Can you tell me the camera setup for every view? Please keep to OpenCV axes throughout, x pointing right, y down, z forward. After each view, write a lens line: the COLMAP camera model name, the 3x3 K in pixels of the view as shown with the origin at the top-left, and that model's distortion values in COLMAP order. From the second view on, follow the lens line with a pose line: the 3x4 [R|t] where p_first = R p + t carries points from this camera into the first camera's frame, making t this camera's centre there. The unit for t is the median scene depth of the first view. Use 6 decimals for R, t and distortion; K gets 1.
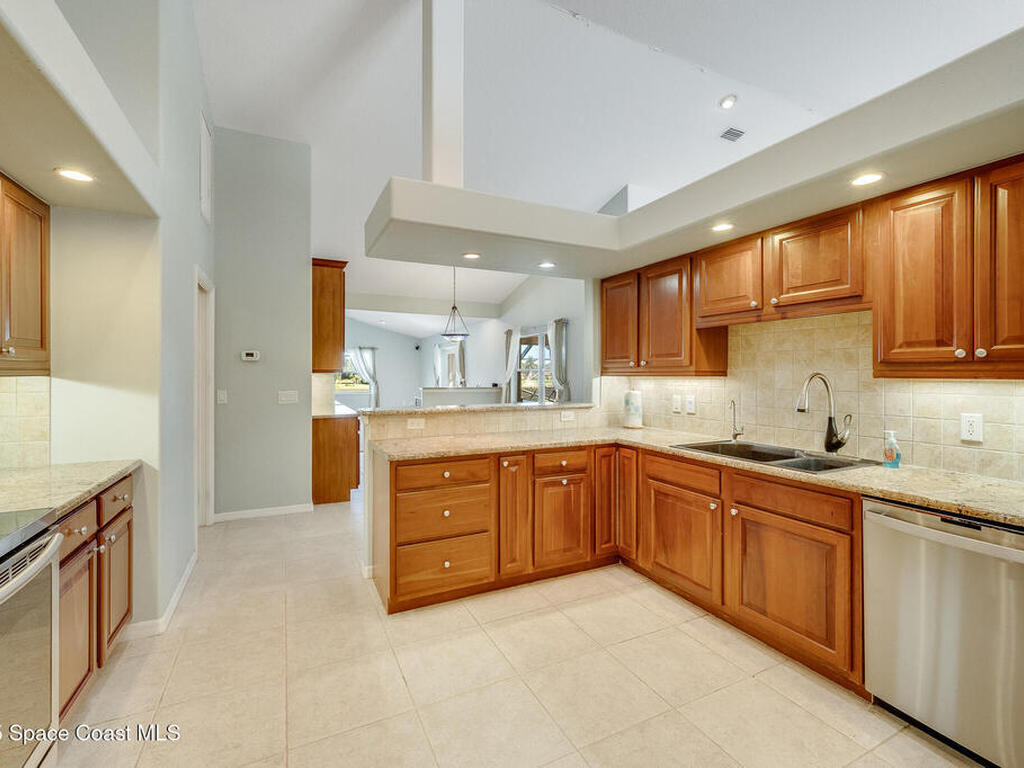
lens RADIAL K [[457.1, 0, 508.7], [0, 457.1, 378.3], [0, 0, 1]] dist [-0.003704, -0.000508]
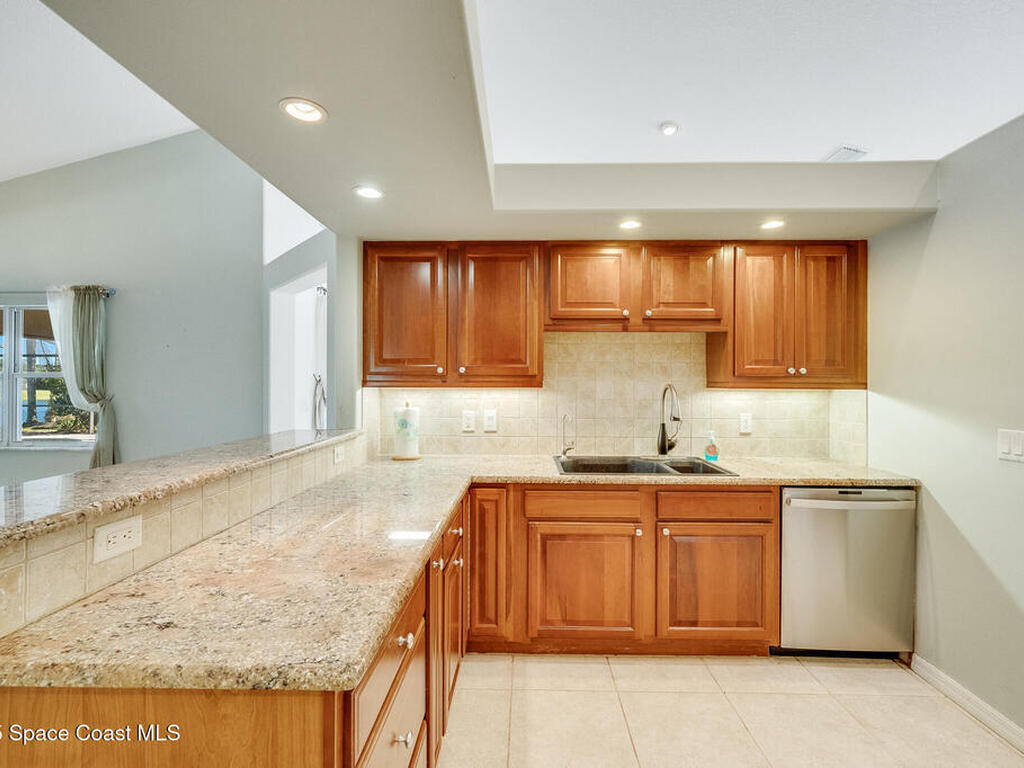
lens RADIAL K [[471.8, 0, 509.8], [0, 471.8, 384.5], [0, 0, 1]] dist [0.002780, -0.000180]
pose [[0.458893, 0.001361, 0.888490, -0.470465], [0.005660, 0.999974, -0.004455, -0.007234], [-0.888473, 0.007074, 0.458874, 0.757189]]
